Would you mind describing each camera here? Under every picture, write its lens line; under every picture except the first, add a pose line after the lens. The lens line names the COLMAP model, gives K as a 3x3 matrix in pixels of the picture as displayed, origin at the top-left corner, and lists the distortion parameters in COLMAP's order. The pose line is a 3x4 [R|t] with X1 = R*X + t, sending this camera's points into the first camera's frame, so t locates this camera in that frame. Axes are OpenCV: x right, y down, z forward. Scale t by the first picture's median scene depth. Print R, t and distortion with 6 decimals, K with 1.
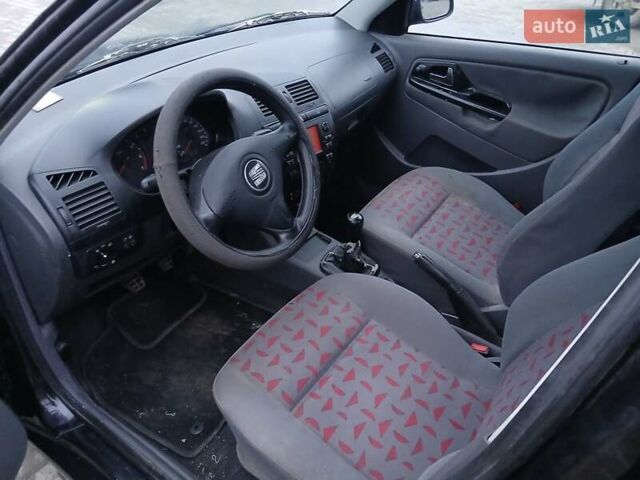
lens RADIAL K [[478.3, 0, 320.0], [0, 478.3, 240.0], [0, 0, 1]] dist [0.107775, -0.185479]
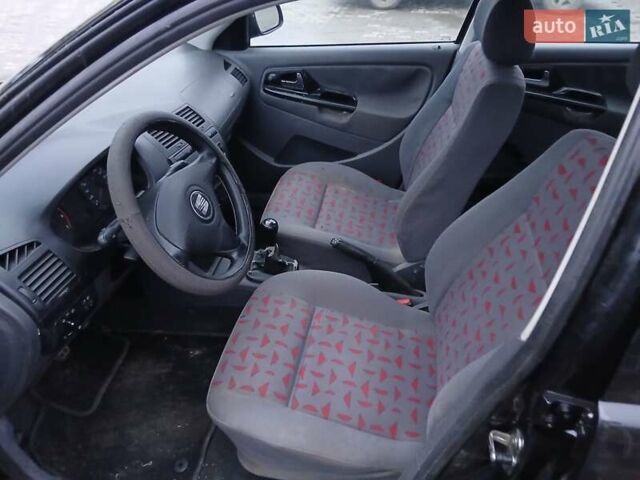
lens RADIAL K [[478.3, 0, 320.0], [0, 478.3, 240.0], [0, 0, 1]] dist [0.107775, -0.185479]
pose [[0.908202, -0.261019, 0.327168, -0.180203], [0.260952, 0.964305, 0.044947, -0.028352], [-0.327221, 0.044554, 0.943897, -0.054485]]
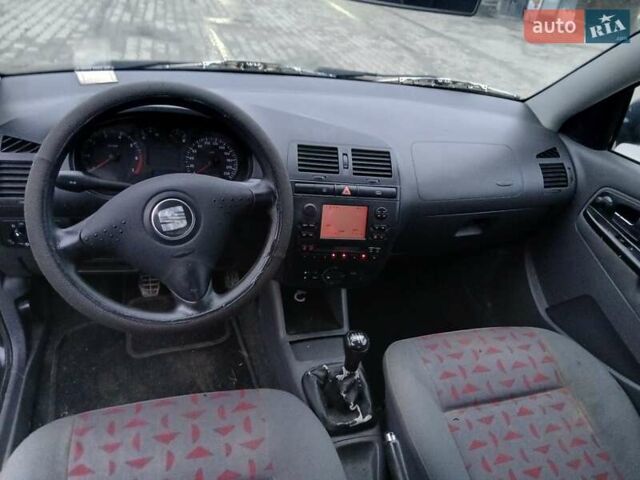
lens RADIAL K [[482.1, 0, 320.0], [0, 482.1, 240.0], [0, 0, 1]] dist [0.065881, -0.115264]
pose [[0.779633, 0.398392, -0.483174, 0.310800], [-0.456283, 0.889831, -0.002549, -0.147760], [0.428928, 0.222451, 0.875521, 0.291856]]
